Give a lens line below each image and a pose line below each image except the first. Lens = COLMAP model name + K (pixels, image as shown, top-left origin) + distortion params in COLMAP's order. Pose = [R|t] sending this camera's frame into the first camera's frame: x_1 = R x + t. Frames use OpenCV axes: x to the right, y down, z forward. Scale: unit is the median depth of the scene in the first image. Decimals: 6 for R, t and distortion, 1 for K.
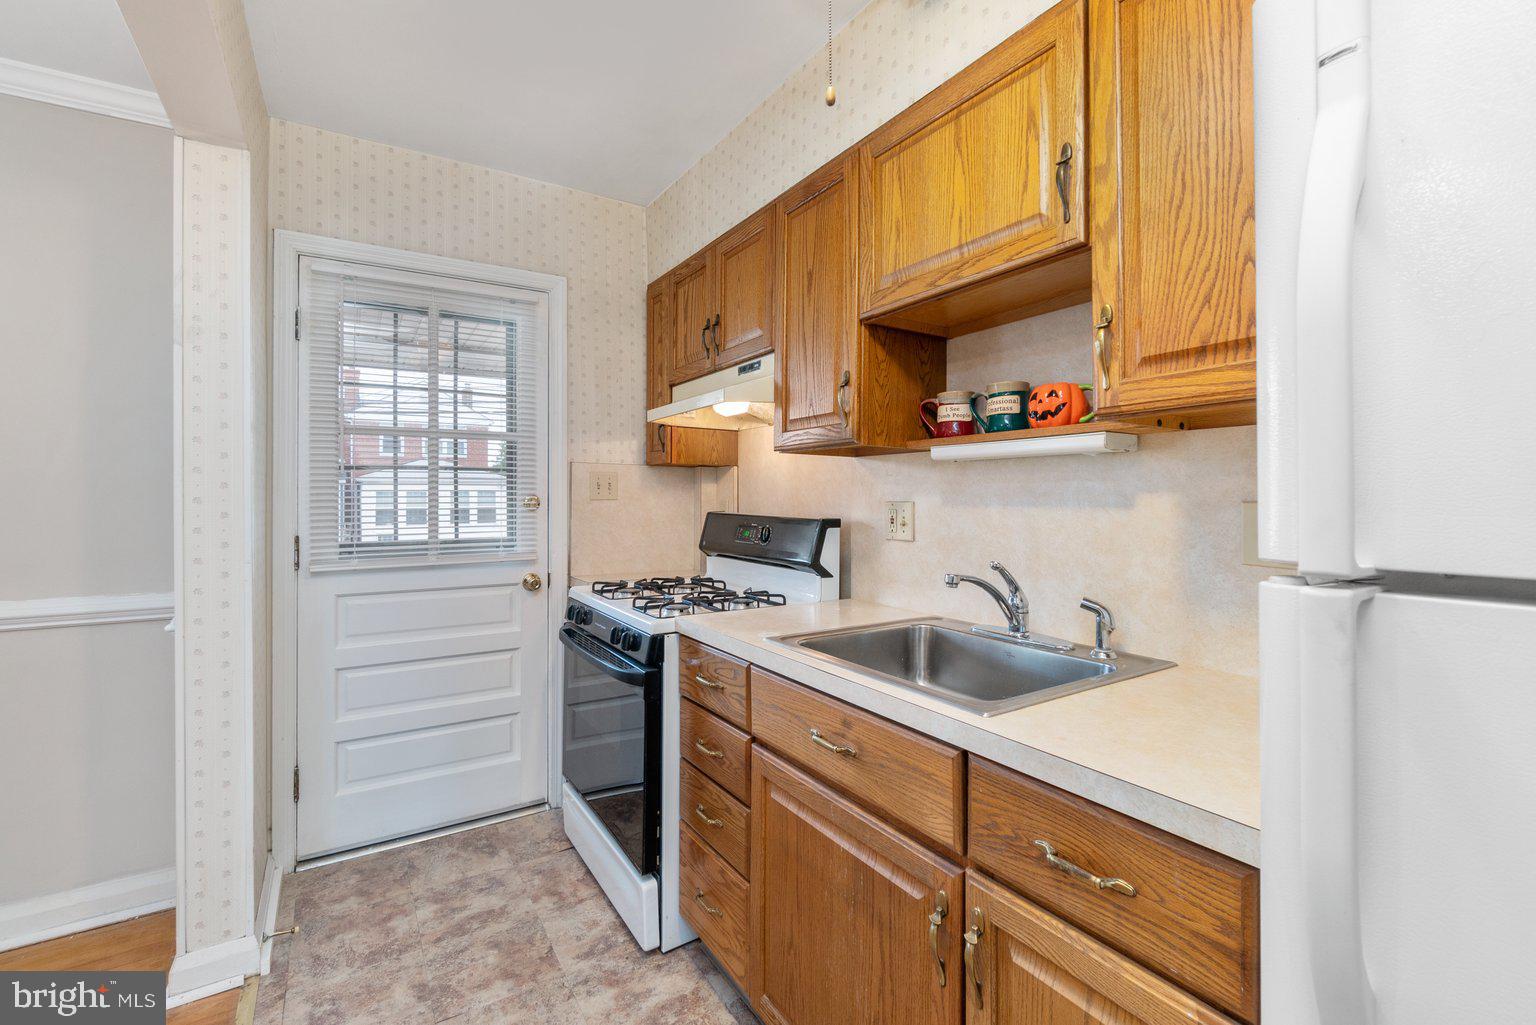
lens RADIAL K [[673.3, 0, 770.4], [0, 673.3, 492.2], [0, 0, 1]] dist [-0.008350, 0.001690]
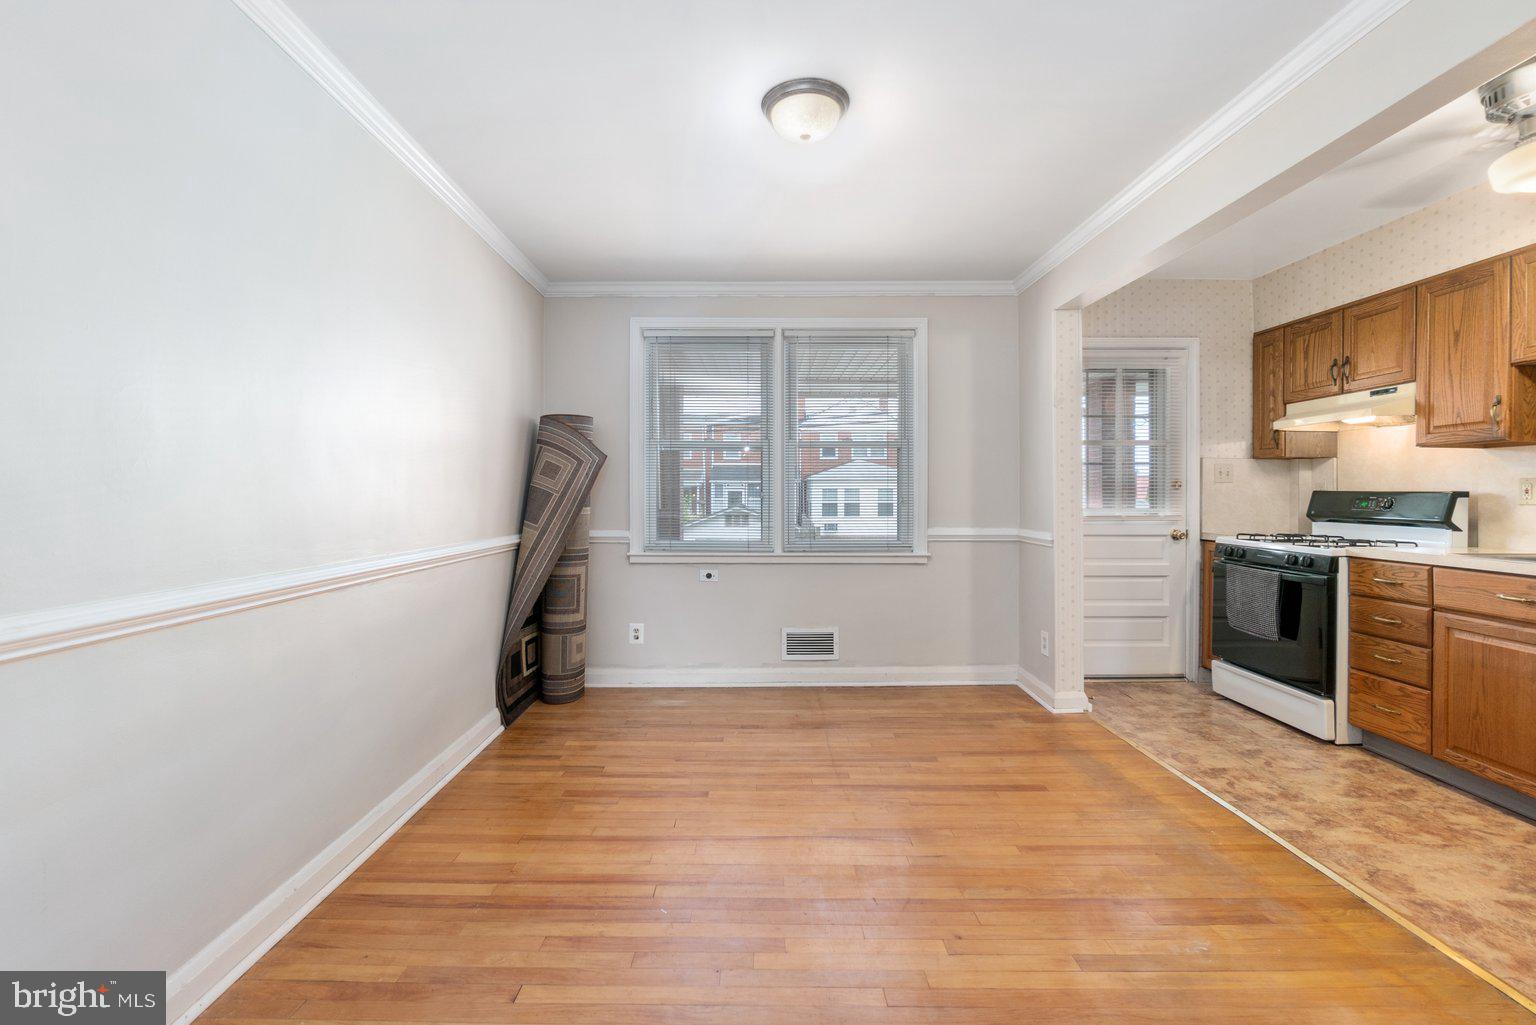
lens RADIAL K [[673.3, 0, 754.9], [0, 673.3, 493.2], [0, 0, 1]] dist [-0.008350, 0.001690]
pose [[0.848677, 0.002548, -0.528905, -0.550265], [-0.001327, 0.999996, 0.002688, 0.051438], [0.528909, -0.001579, 0.848677, -1.295686]]
